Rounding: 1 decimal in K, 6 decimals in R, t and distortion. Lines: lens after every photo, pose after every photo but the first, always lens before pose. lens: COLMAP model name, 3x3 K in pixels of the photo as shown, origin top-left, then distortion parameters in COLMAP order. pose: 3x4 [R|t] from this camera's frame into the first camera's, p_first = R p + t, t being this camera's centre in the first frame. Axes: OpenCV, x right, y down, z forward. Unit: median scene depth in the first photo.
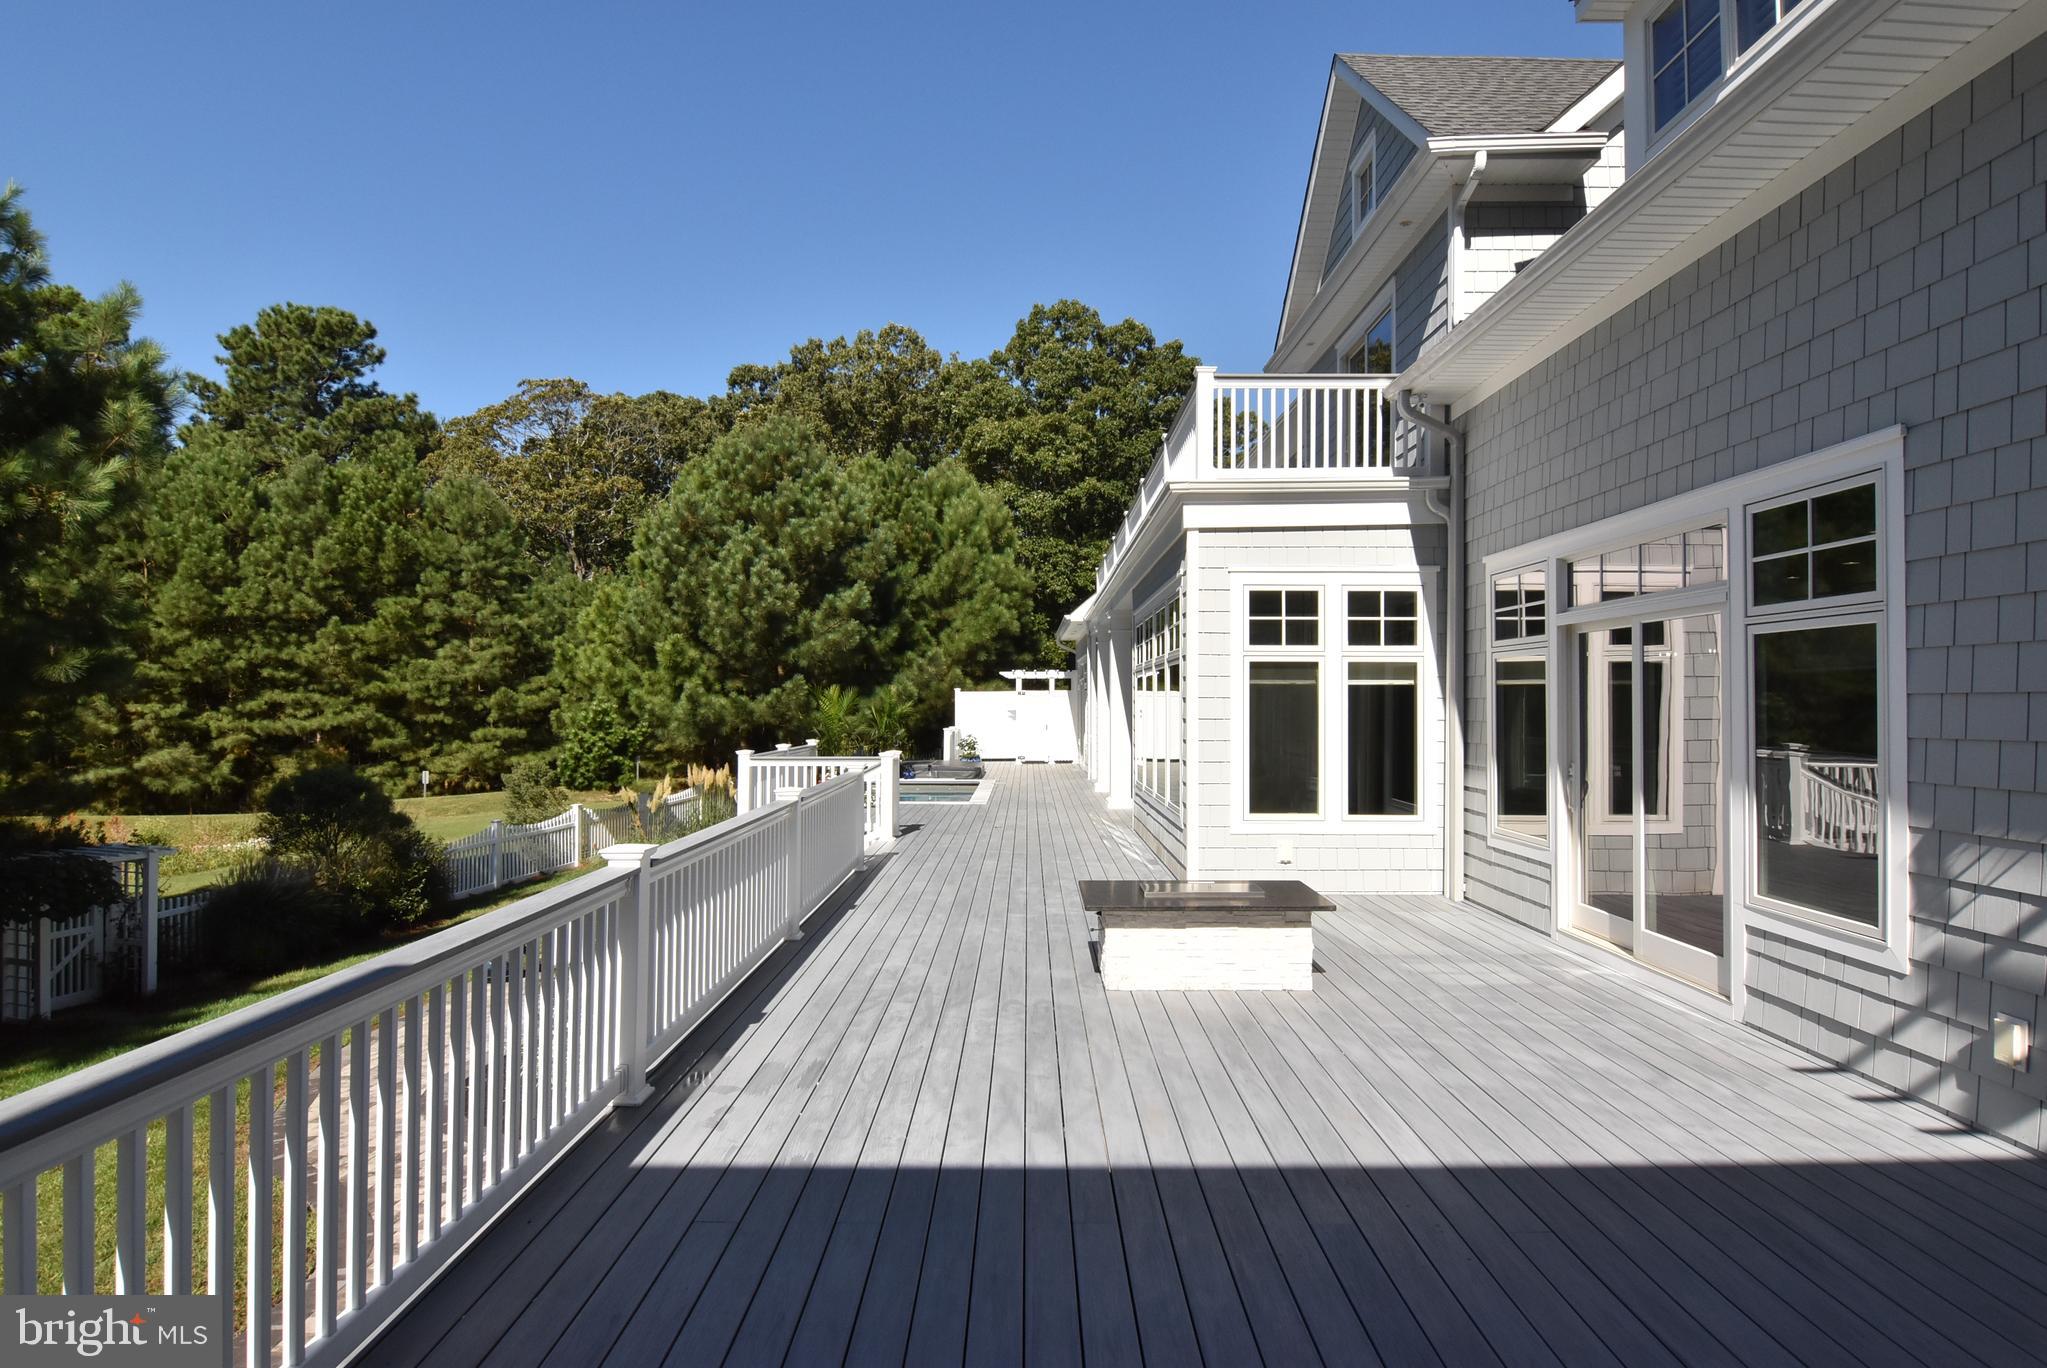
lens RADIAL K [[1097.7, 0, 1065.2], [0, 1097.7, 686.0], [0, 0, 1]] dist [0.005671, -0.019086]
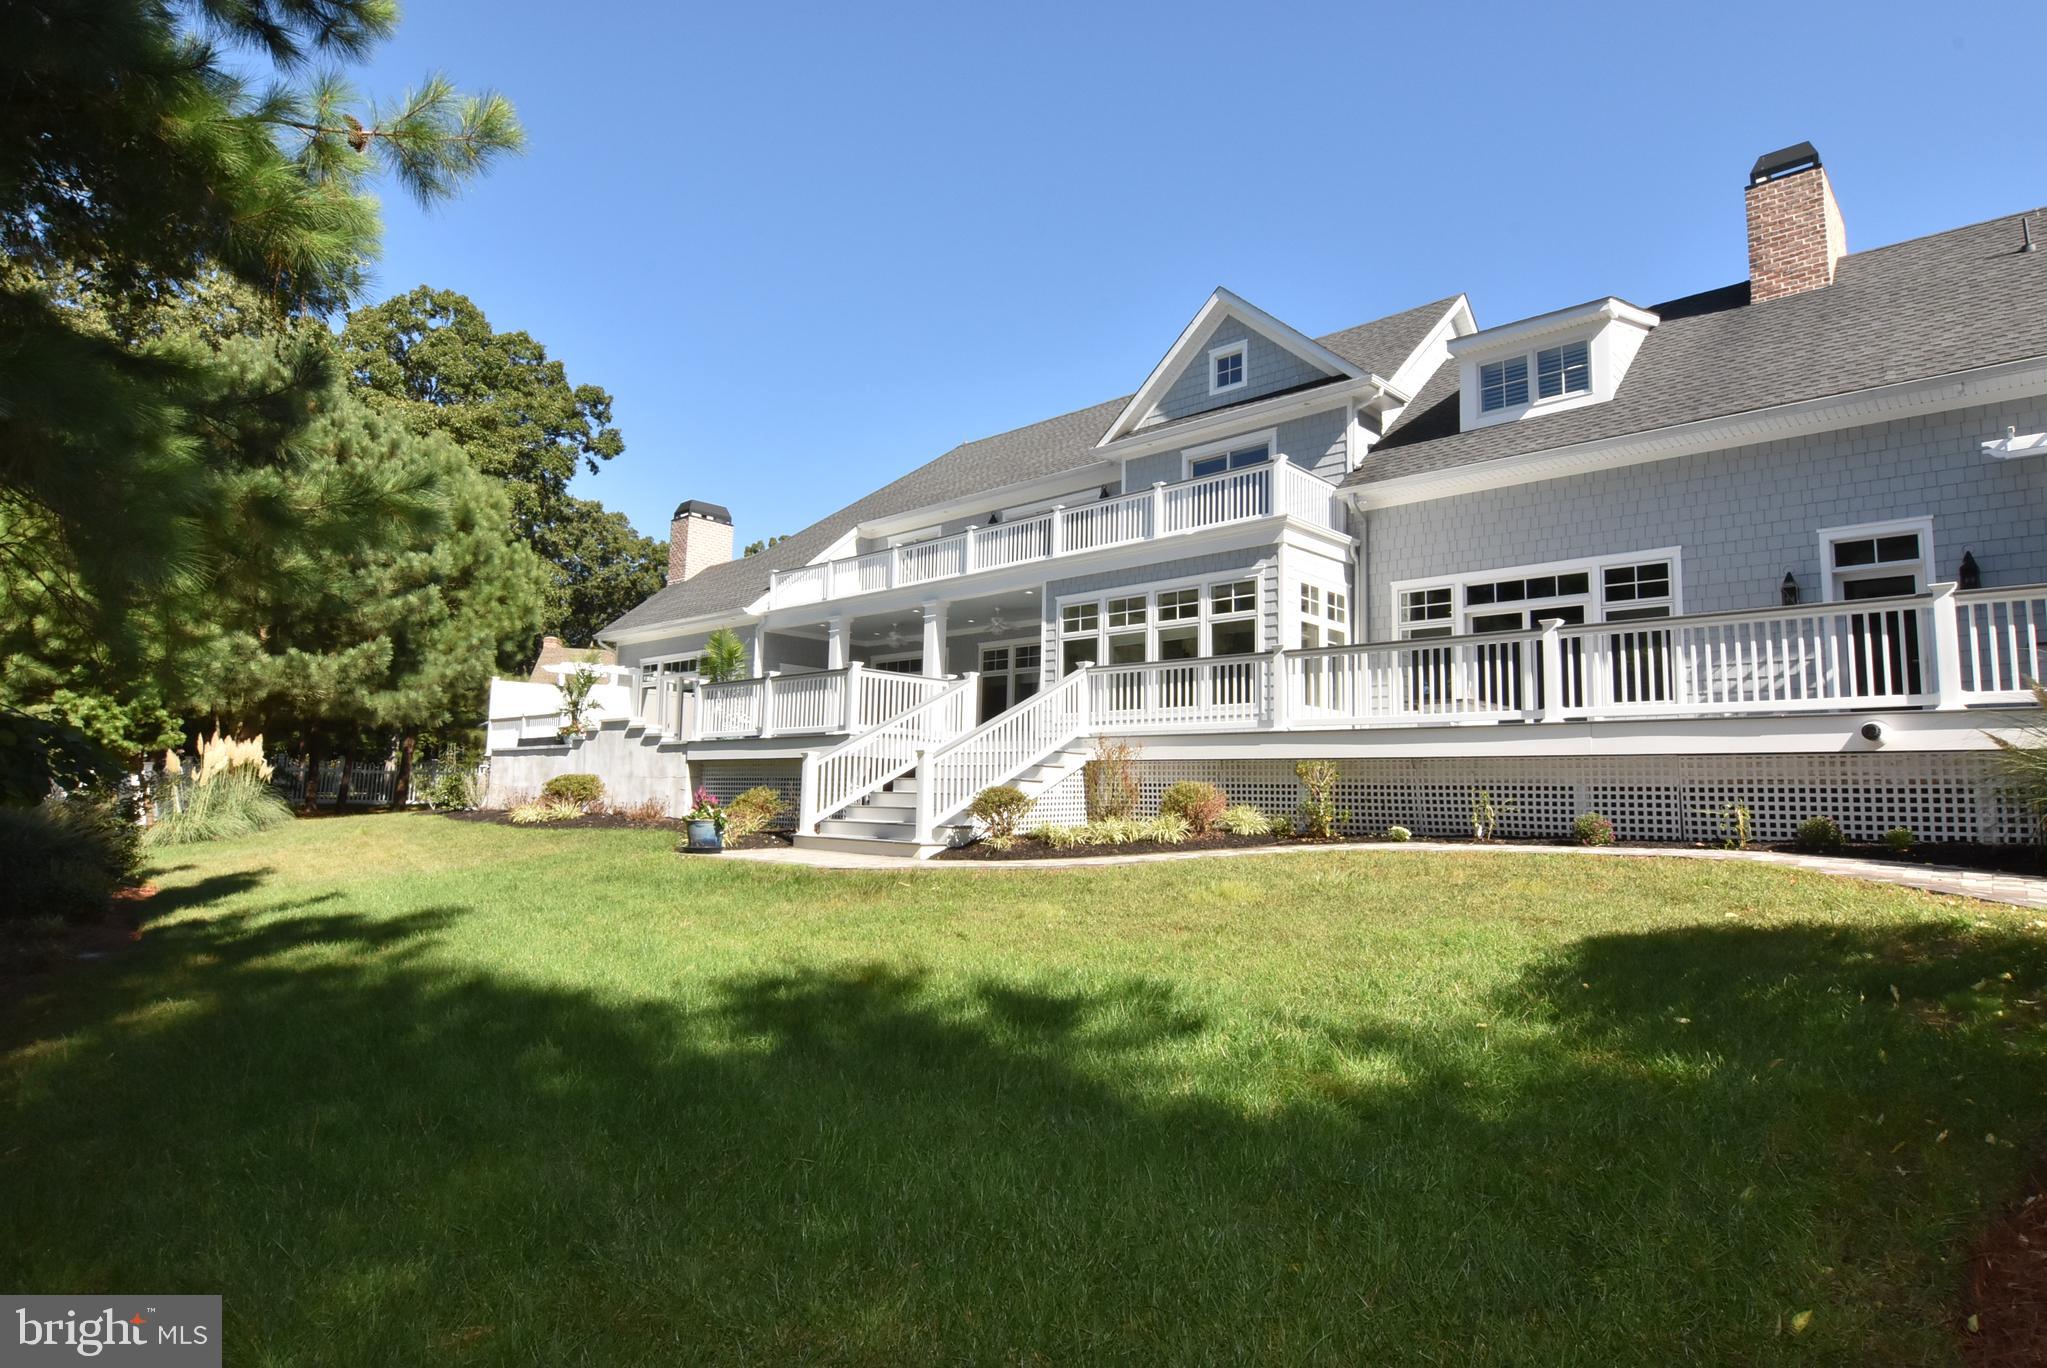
lens RADIAL K [[1097.7, 0, 1057.1], [0, 1097.7, 676.8], [0, 0, 1]] dist [0.005671, -0.019086]
pose [[0.702234, 0.090979, 0.706109, -2.709518], [-0.030285, 0.994721, -0.098047, 0.507852], [-0.711302, 0.047468, 0.701282, 0.034749]]
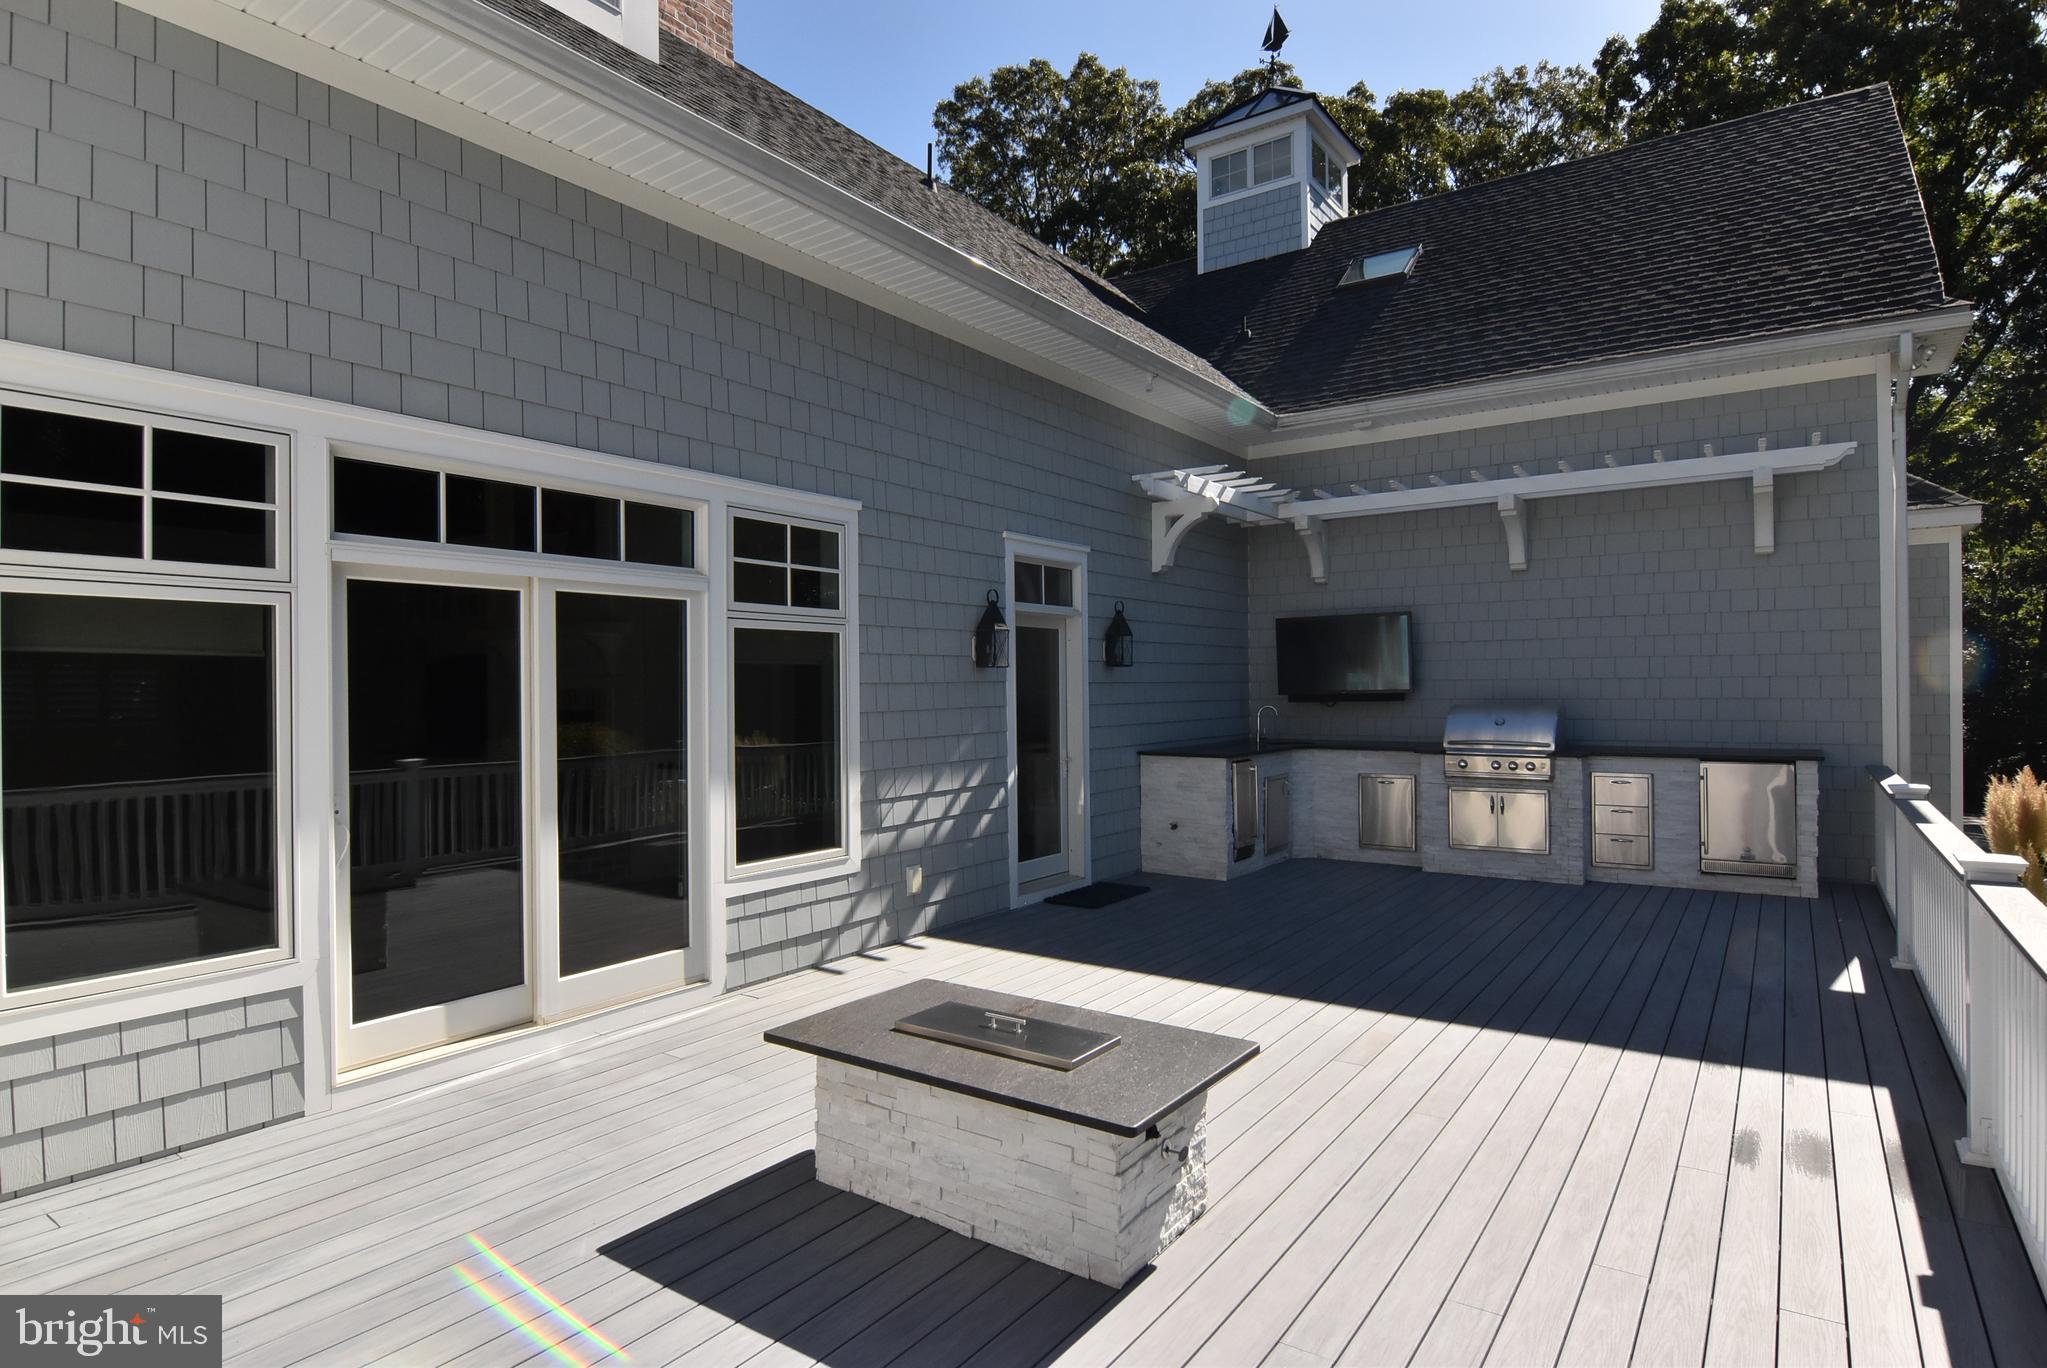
lens RADIAL K [[1097.7, 0, 1011.9], [0, 1097.7, 682.9], [0, 0, 1]] dist [0.005671, -0.019086]
pose [[-0.796425, 0.006256, 0.604706, -0.286501], [-0.002973, 0.999894, -0.014261, 0.026054], [-0.604731, -0.013156, -0.796321, 1.959321]]
